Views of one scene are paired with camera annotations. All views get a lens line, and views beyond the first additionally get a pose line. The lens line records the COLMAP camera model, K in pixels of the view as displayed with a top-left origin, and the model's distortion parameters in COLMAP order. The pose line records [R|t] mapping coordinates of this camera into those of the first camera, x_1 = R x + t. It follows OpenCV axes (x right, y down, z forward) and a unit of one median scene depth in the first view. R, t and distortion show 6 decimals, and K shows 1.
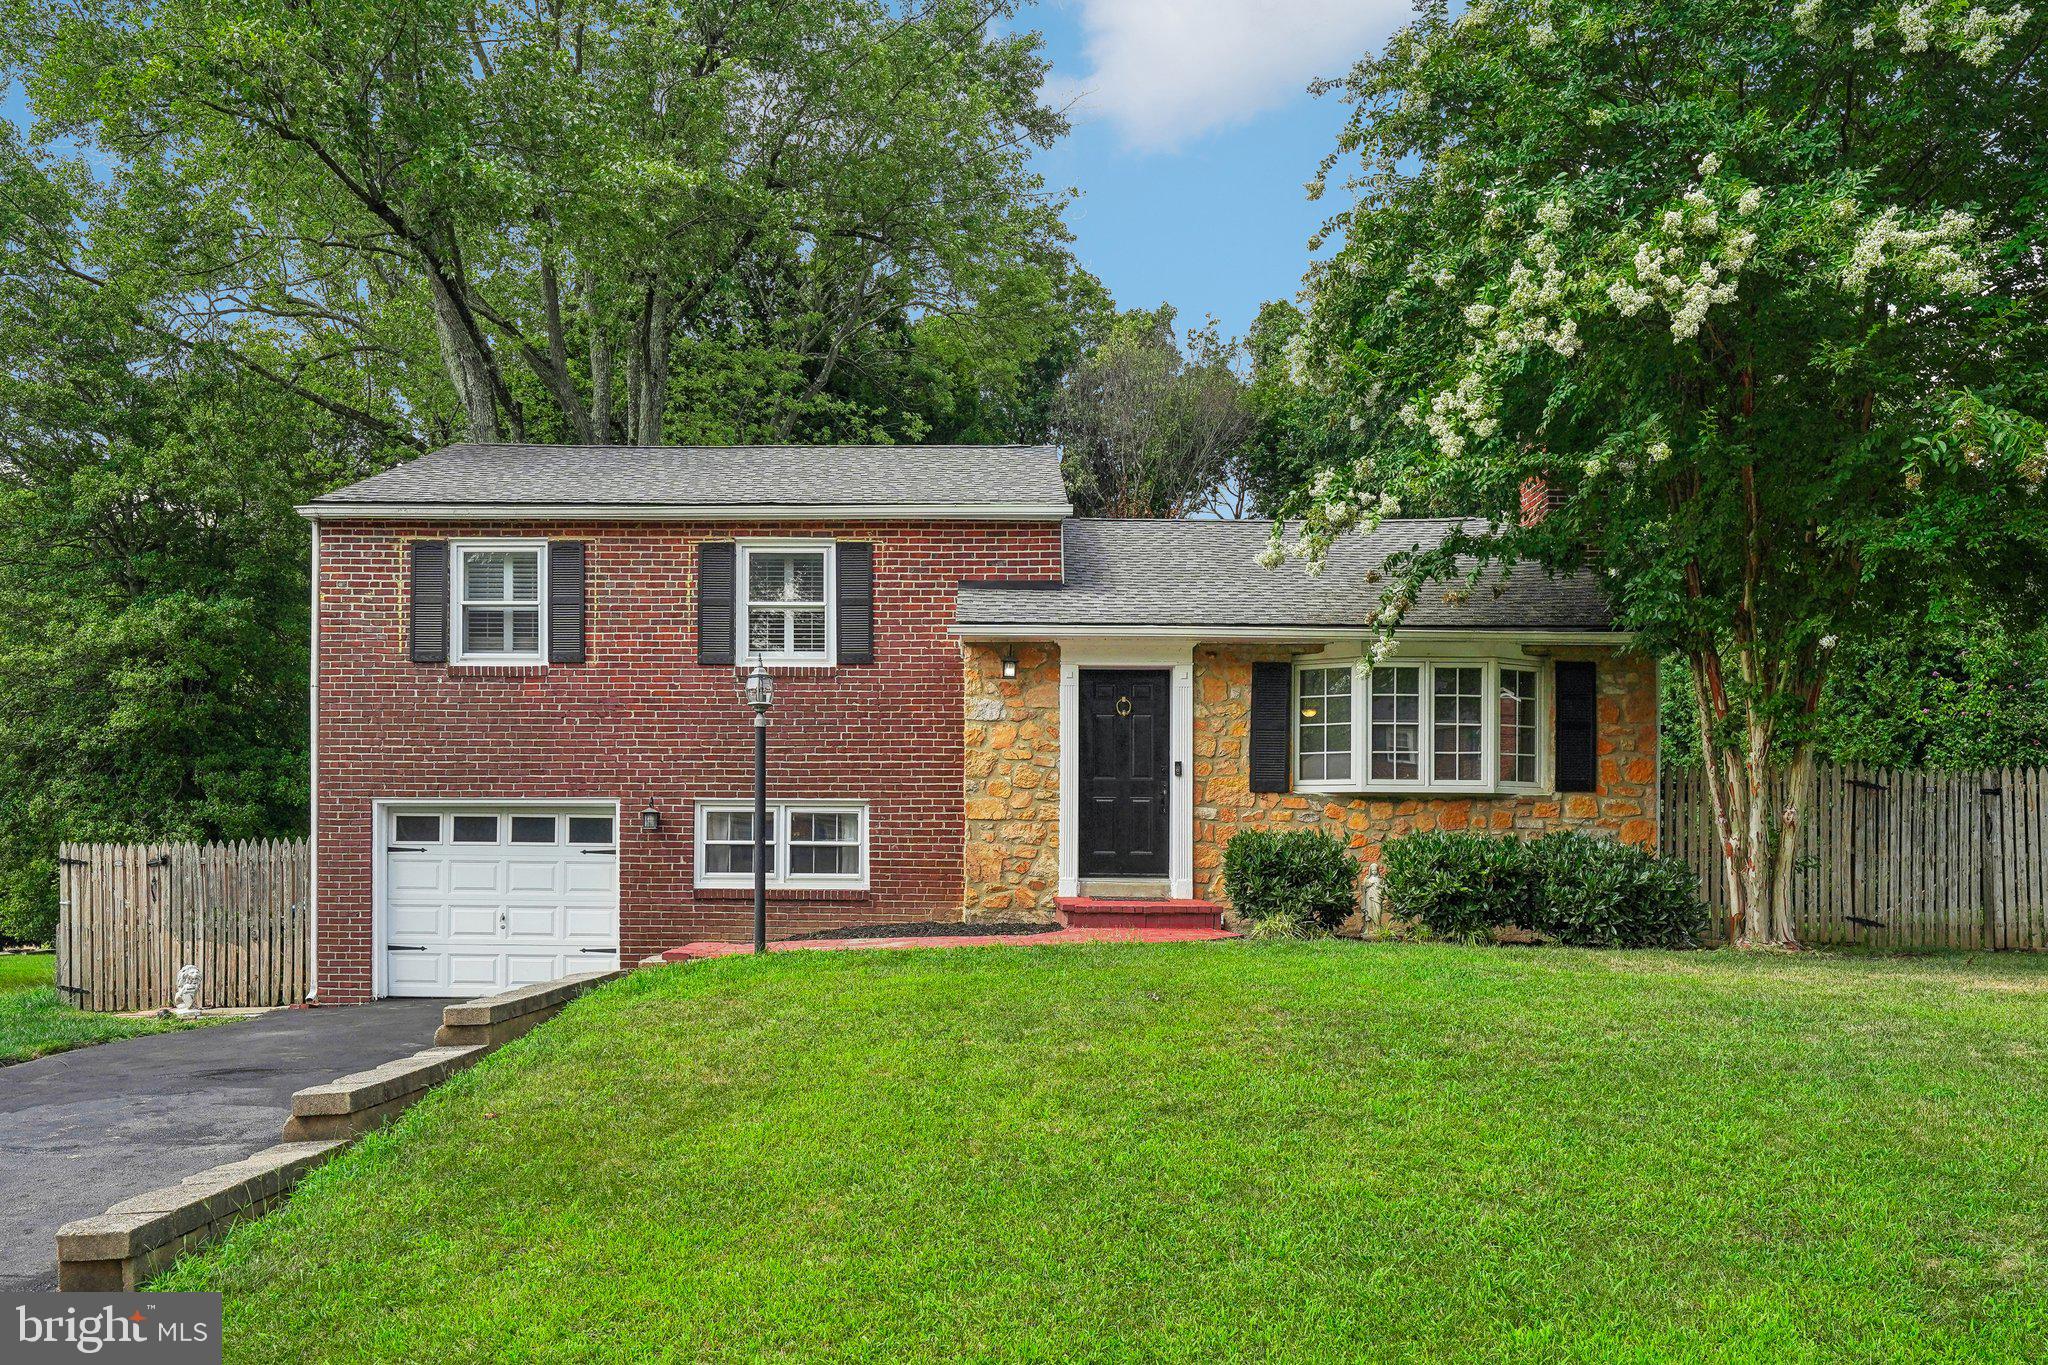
lens RADIAL K [[1603.4, 0, 1027.3], [0, 1603.4, 689.4], [0, 0, 1]] dist [0.008770, 0.001223]
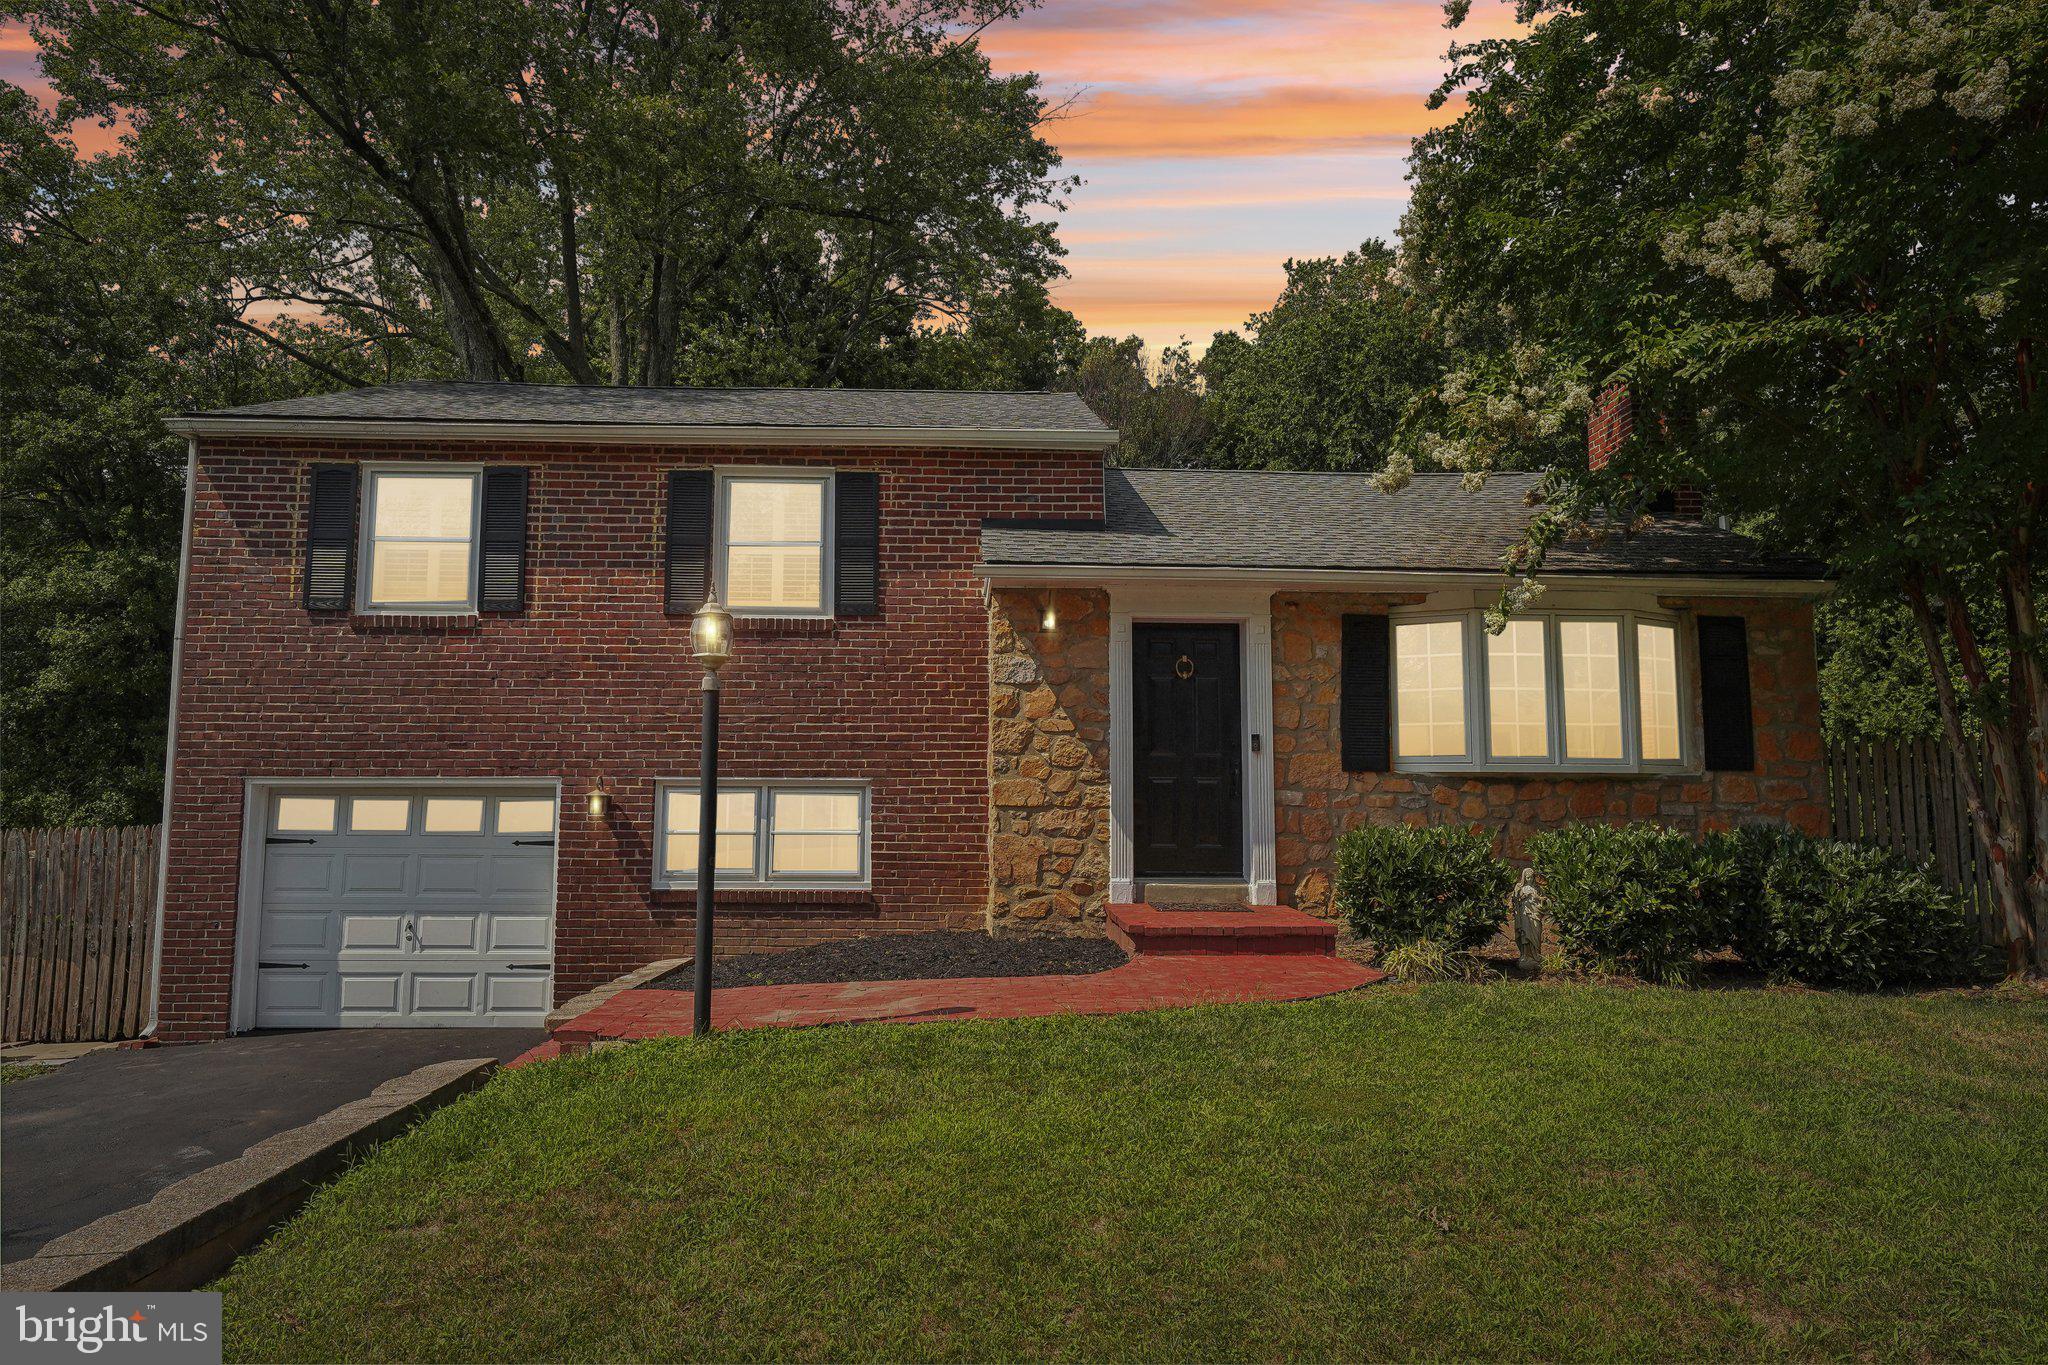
lens RADIAL K [[1161.4, 0, 1118.0], [0, 1161.4, 629.8], [0, 0, 1]] dist [-0.002332, -0.000602]
pose [[0.994193, 0.008433, 0.107279, -0.036467], [-0.005271, 0.999544, -0.029730, 0.008693], [-0.107480, 0.028992, 0.993784, 0.380707]]
